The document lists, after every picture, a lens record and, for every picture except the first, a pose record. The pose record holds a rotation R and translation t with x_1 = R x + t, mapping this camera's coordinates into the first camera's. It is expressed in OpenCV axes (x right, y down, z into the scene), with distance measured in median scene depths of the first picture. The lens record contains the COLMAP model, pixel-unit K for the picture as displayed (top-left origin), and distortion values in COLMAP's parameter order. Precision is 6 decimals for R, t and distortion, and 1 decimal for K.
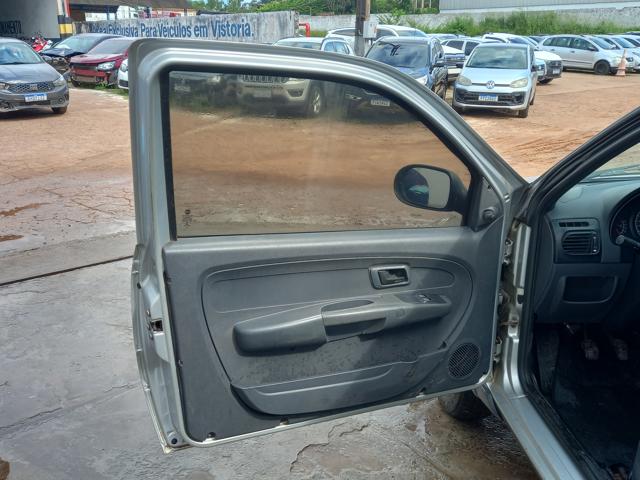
lens RADIAL K [[625.8, 0, 330.9], [0, 625.8, 240.3], [0, 0, 1]] dist [0.036918, -0.019605]
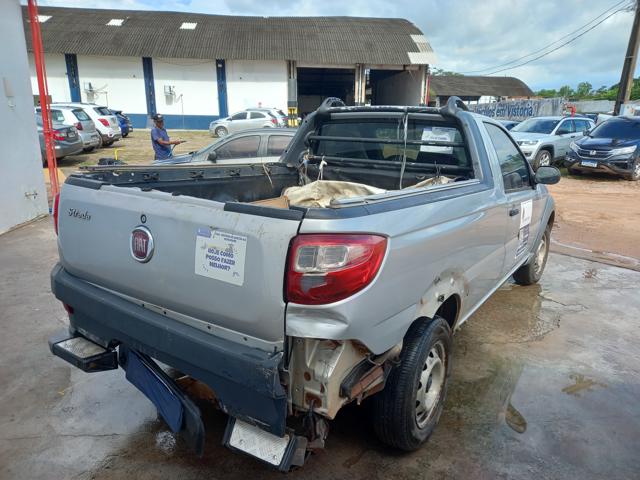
lens RADIAL K [[475.5, 0, 324.2], [0, 475.5, 244.3], [0, 0, 1]] dist [0.009678, 0.002767]
pose [[0.803052, 0.156851, -0.574895, 0.172203], [-0.187216, 0.982297, 0.006489, 0.033578], [0.565736, 0.102419, 0.818201, -0.093617]]
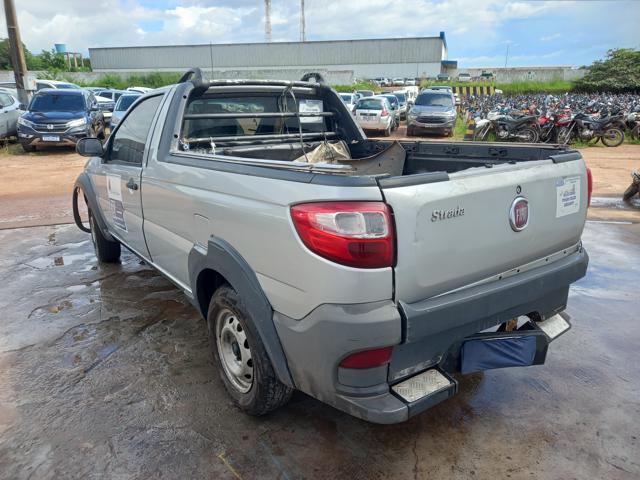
lens RADIAL K [[475.5, 0, 324.2], [0, 475.5, 244.3], [0, 0, 1]] dist [0.009678, 0.002767]
pose [[0.832481, -0.172444, 0.526534, -0.006501], [0.173134, 0.983706, 0.048438, 0.035339], [-0.526307, 0.050837, 0.848773, -0.100055]]
